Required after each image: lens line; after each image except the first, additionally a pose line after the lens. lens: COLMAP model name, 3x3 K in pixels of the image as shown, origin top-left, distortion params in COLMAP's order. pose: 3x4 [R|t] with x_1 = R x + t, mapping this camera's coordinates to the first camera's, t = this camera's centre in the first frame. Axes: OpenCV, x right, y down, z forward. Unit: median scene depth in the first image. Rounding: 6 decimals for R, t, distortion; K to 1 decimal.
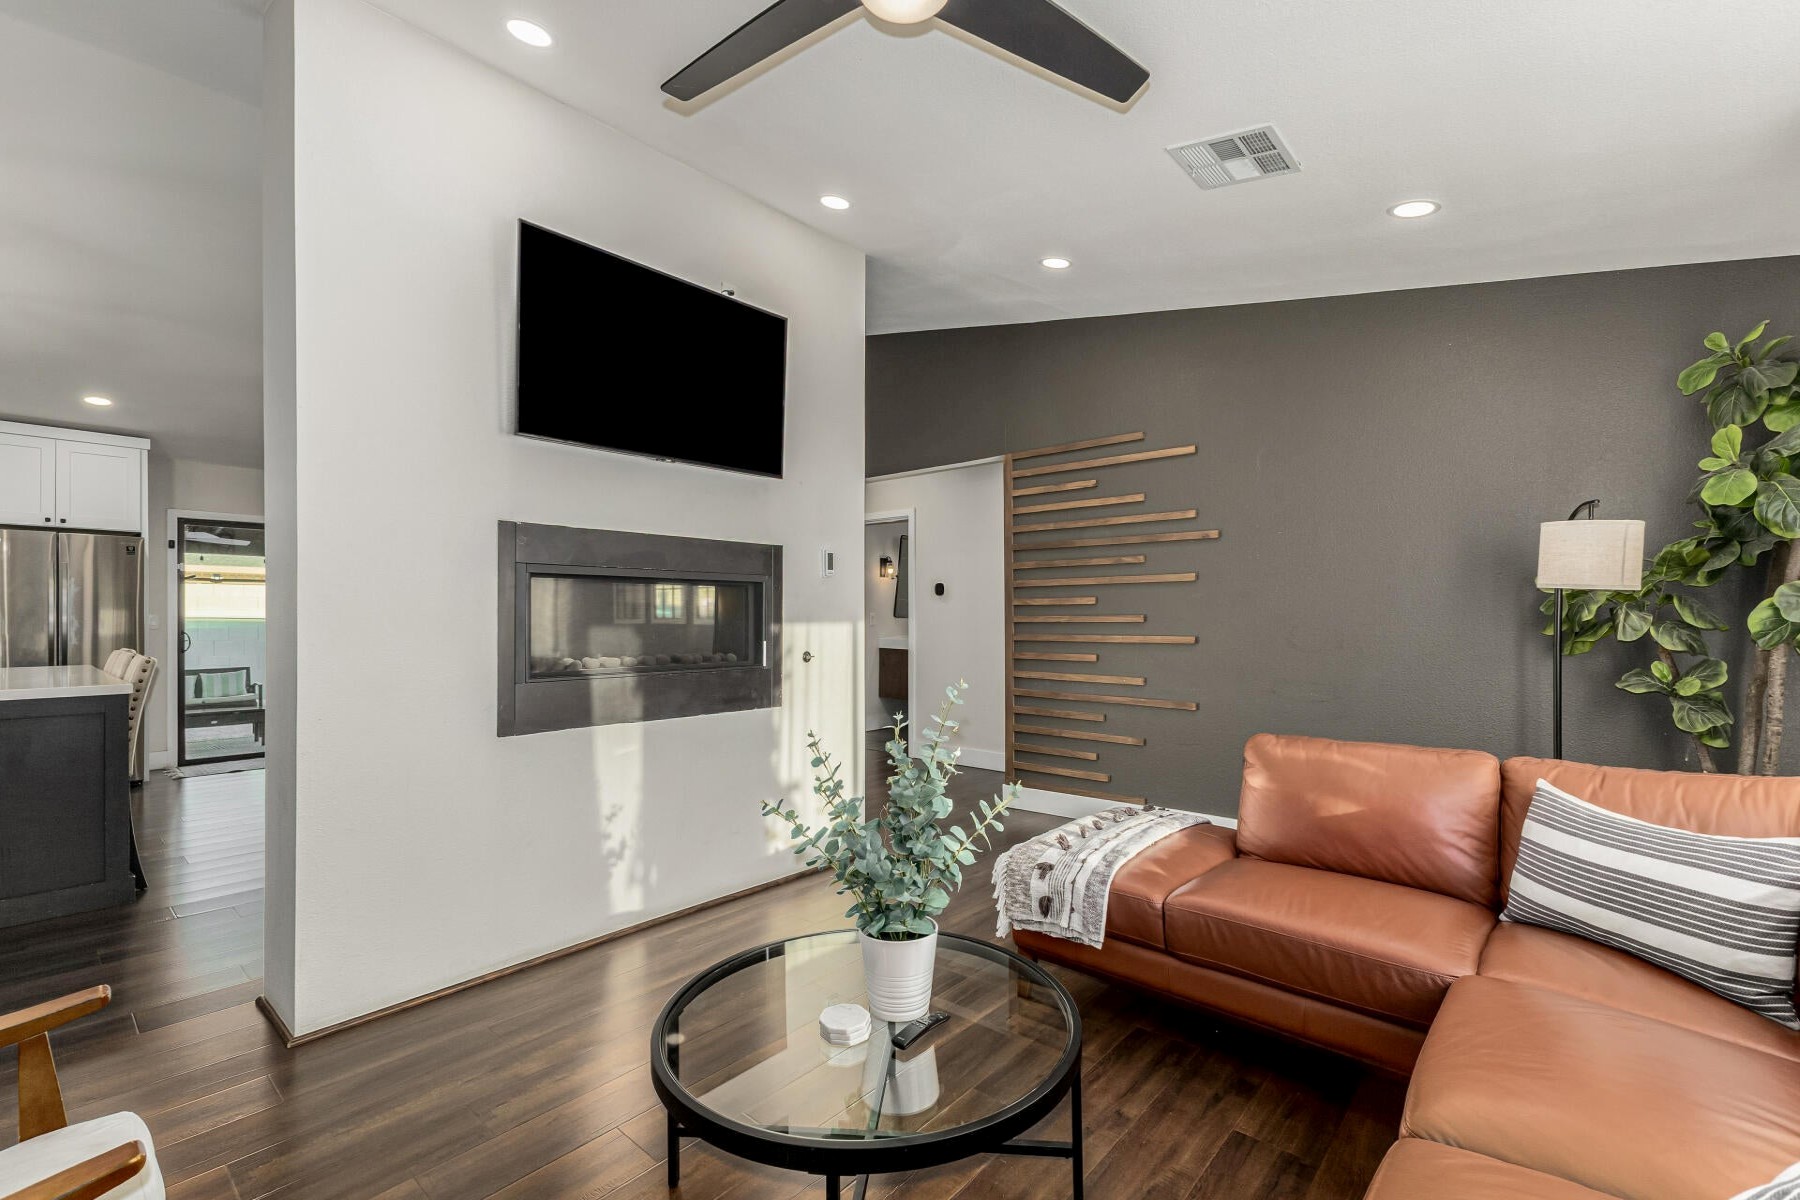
lens RADIAL K [[786.1, 0, 896.6], [0, 786.1, 613.2], [0, 0, 1]] dist [0.010449, 0.000218]
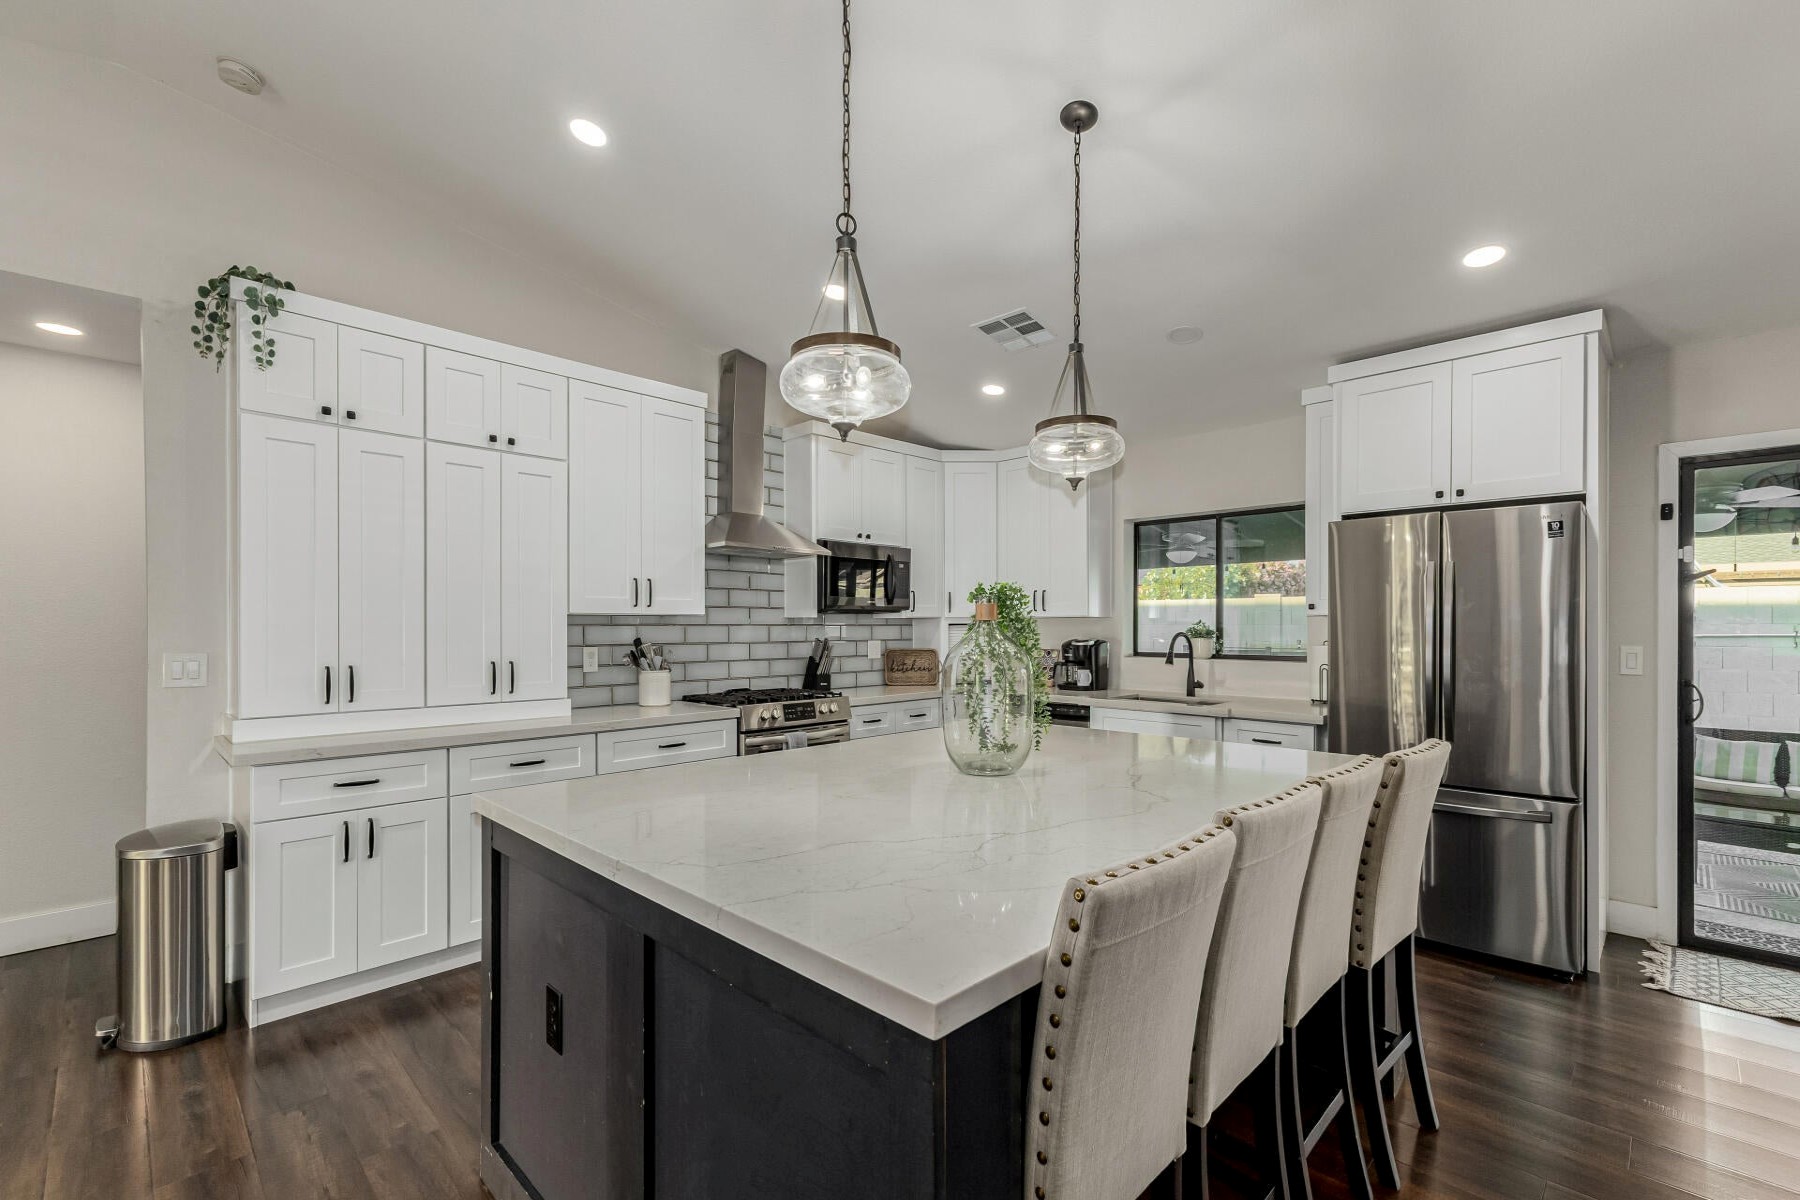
lens RADIAL K [[786.1, 0, 913.9], [0, 786.1, 628.5], [0, 0, 1]] dist [0.010449, 0.000218]
pose [[-0.034531, 0.002617, -0.999400, -0.880428], [0.007258, 0.999971, 0.002367, -0.036754], [0.999377, -0.007172, -0.034549, 1.222243]]
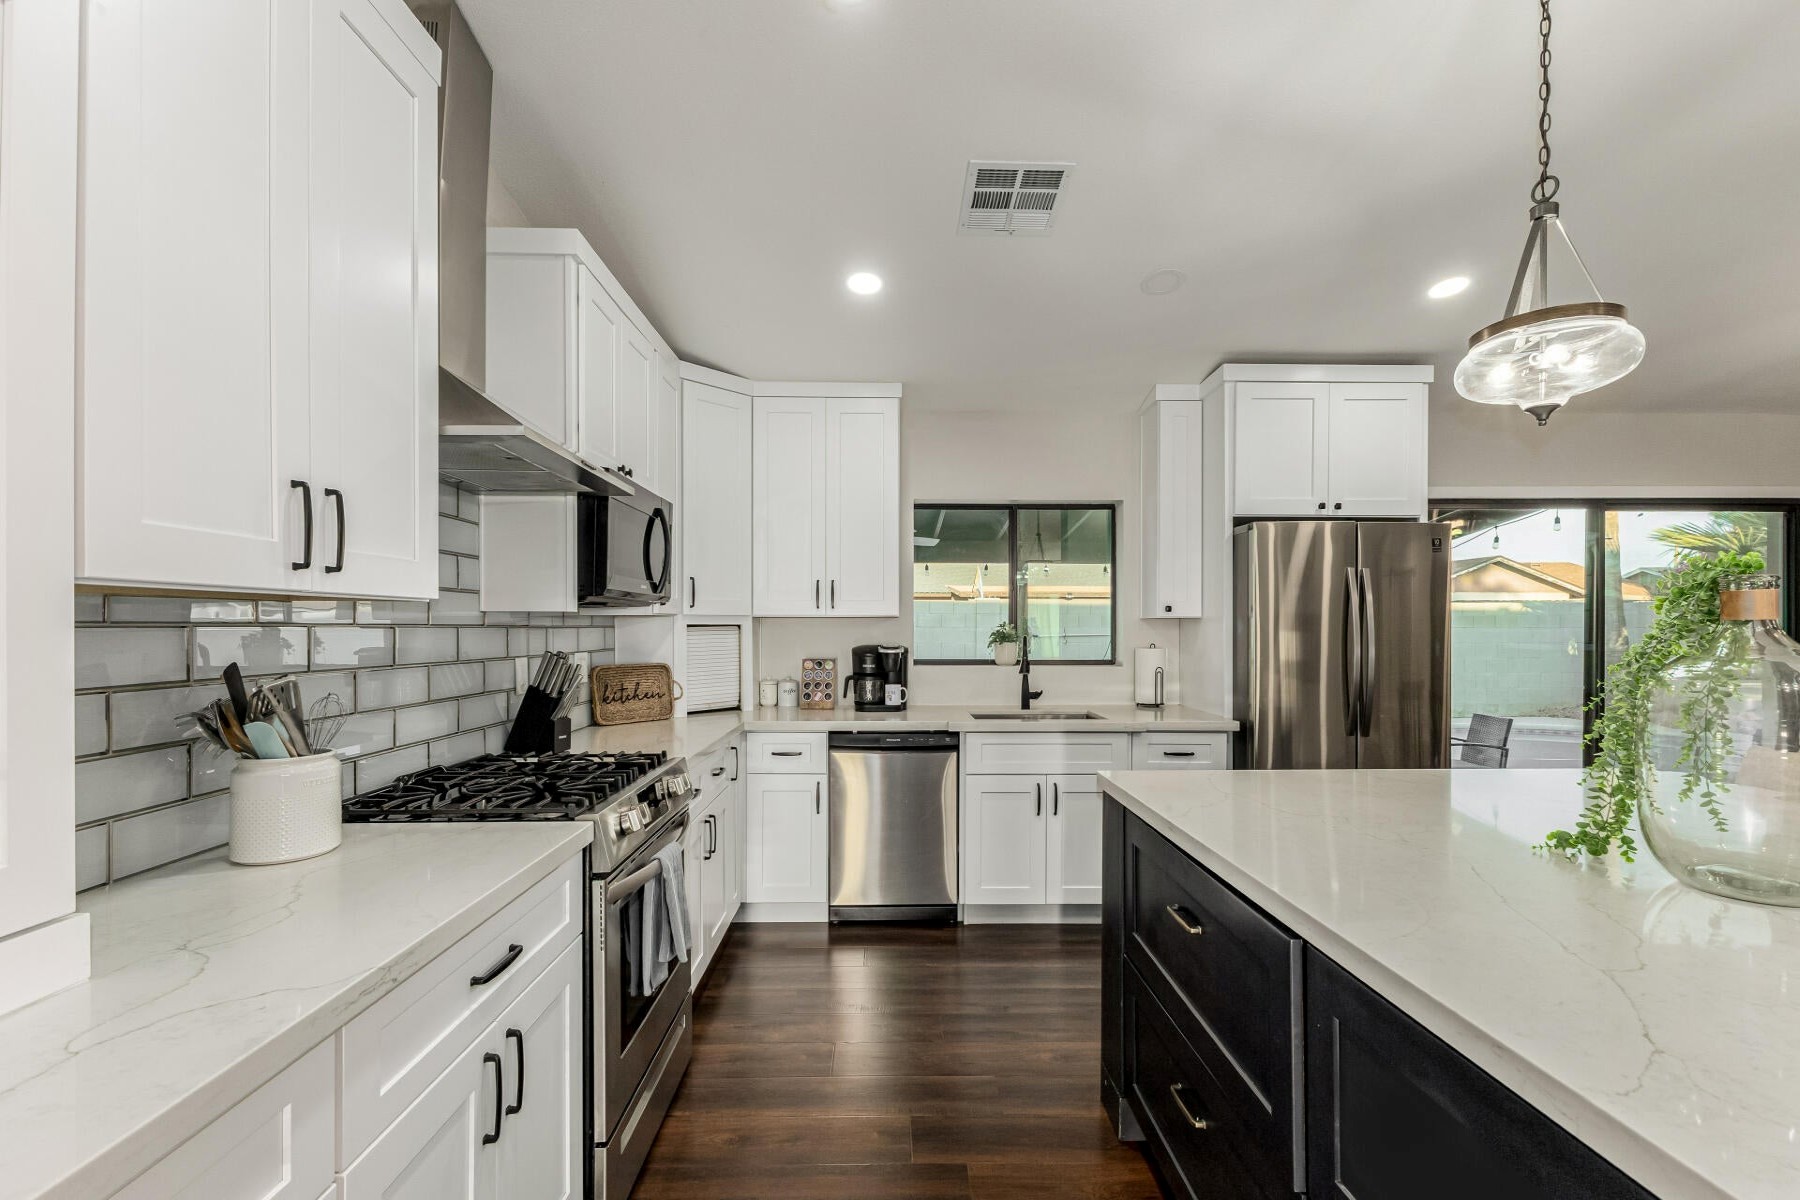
lens RADIAL K [[761.4, 0, 920.9], [0, 761.4, 633.7], [0, 0, 1]] dist [0.012930, -0.000145]
pose [[0.694076, 0.005028, -0.719884, -1.678864], [0.004157, 0.999931, 0.010991, -0.040698], [0.719889, -0.010622, 0.694007, 0.643877]]
